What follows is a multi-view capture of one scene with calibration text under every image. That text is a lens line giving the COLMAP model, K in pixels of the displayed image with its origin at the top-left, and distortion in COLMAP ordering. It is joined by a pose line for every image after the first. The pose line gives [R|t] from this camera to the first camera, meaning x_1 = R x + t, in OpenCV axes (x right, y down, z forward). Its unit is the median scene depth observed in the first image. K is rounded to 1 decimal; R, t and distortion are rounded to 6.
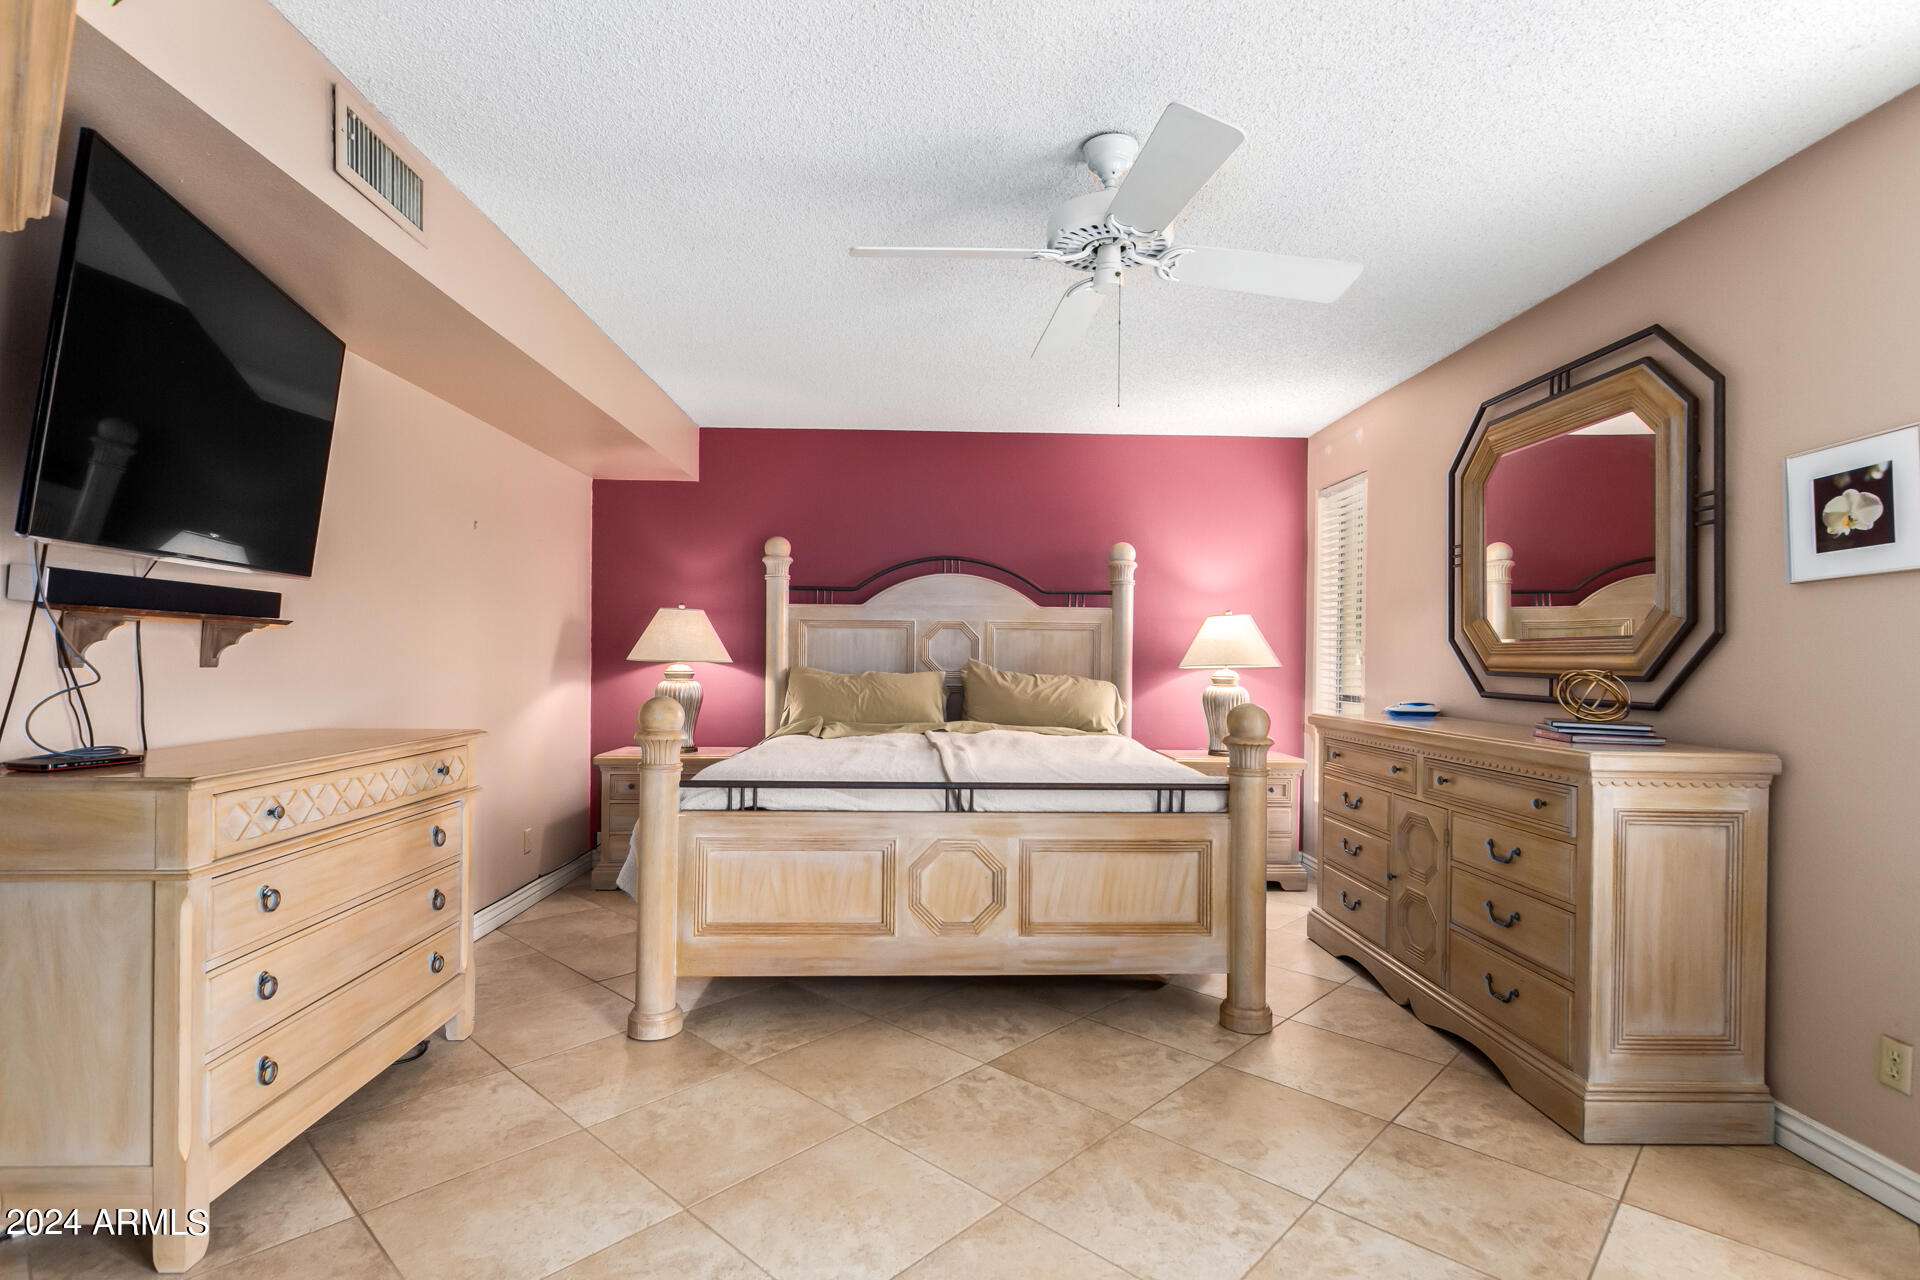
lens RADIAL K [[909.7, 0, 930.6], [0, 909.7, 668.4], [0, 0, 1]] dist [0.003390, -0.000014]
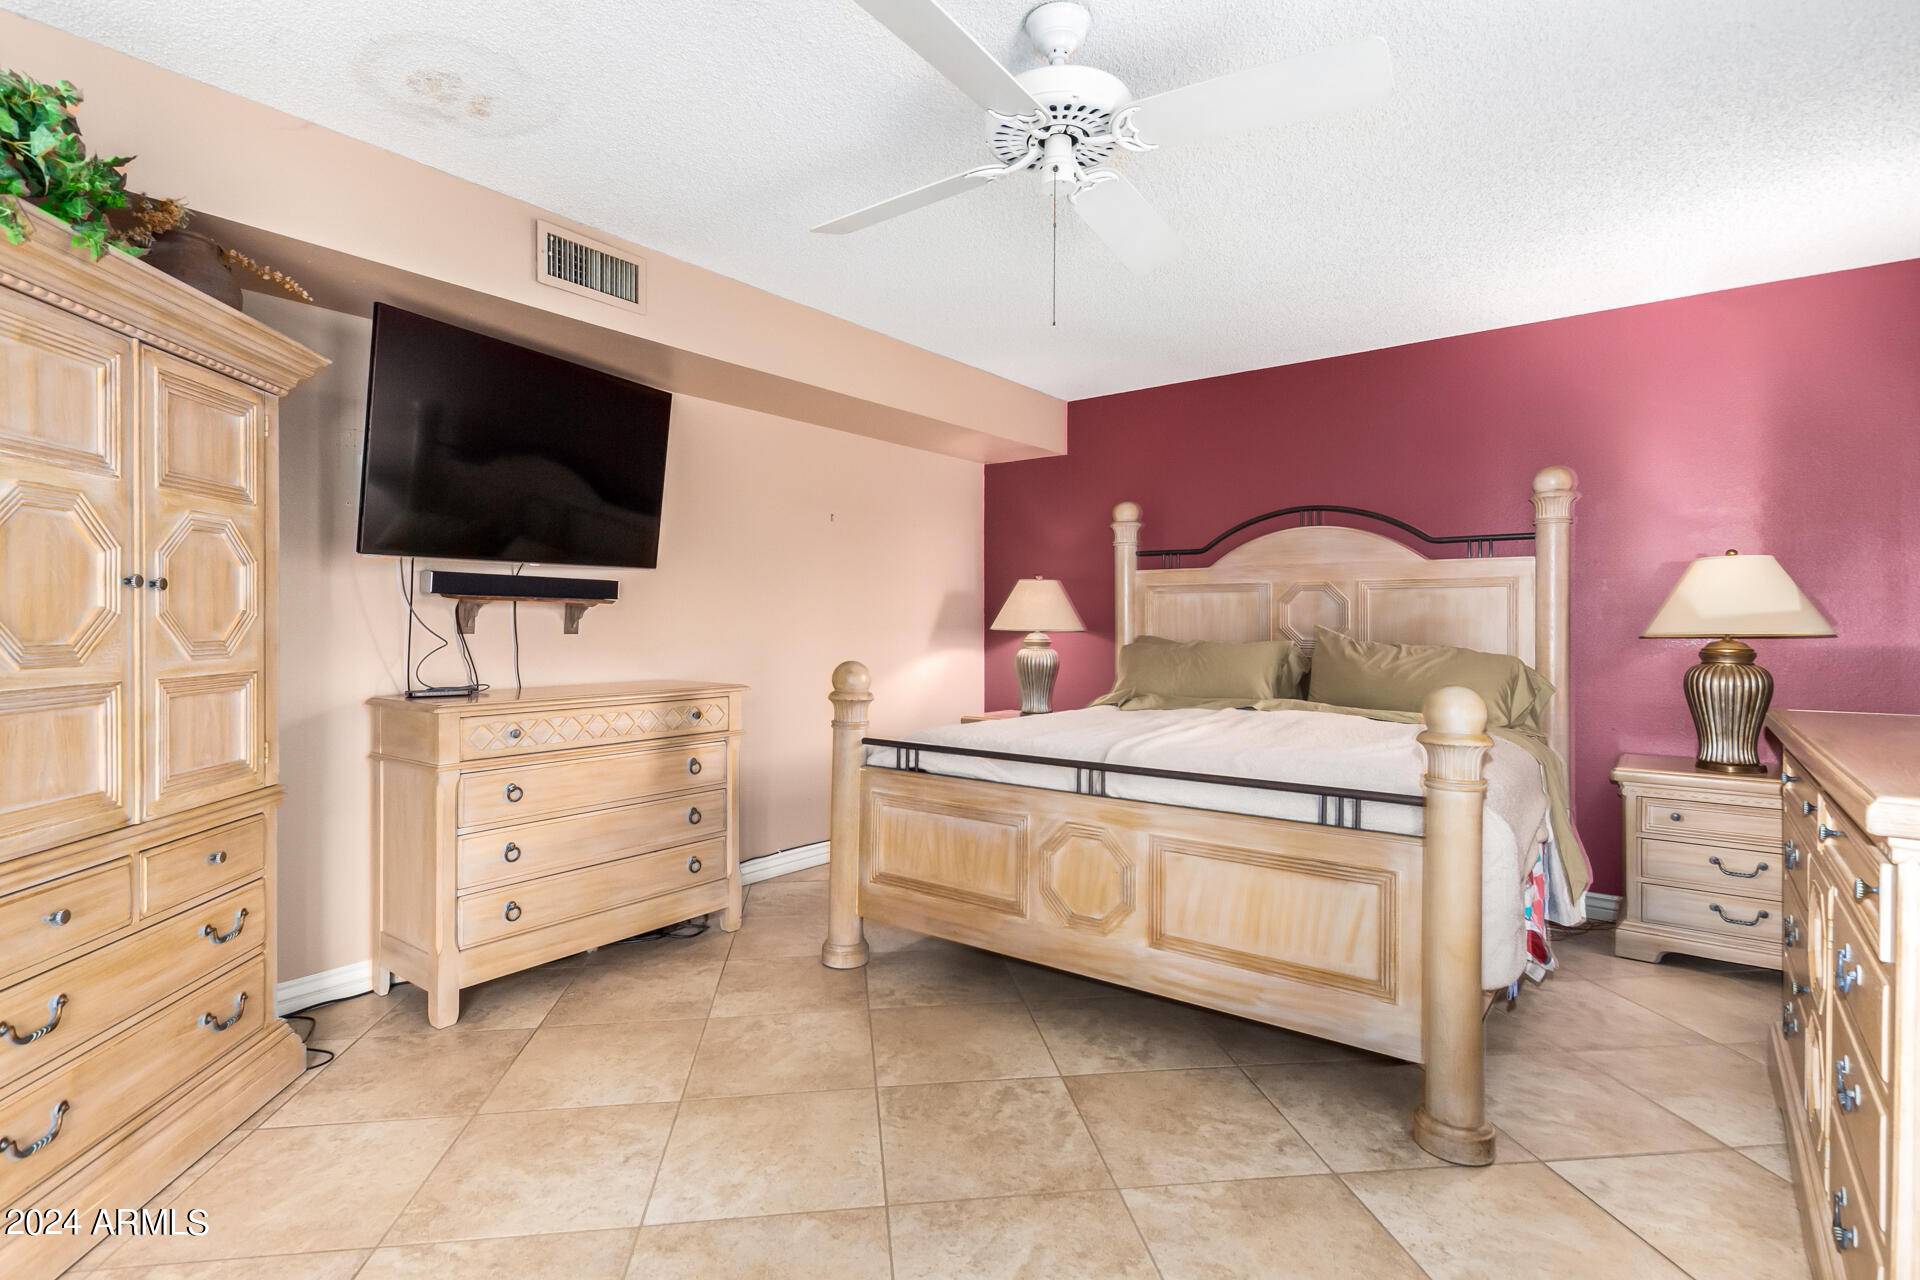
lens RADIAL K [[909.7, 0, 956.9], [0, 909.7, 629.8], [0, 0, 1]] dist [0.003390, -0.000014]
pose [[0.776098, -0.003410, -0.630603, 0.500118], [-0.002768, 0.999957, -0.008813, 0.002368], [0.630606, 0.008585, 0.776056, 0.215231]]
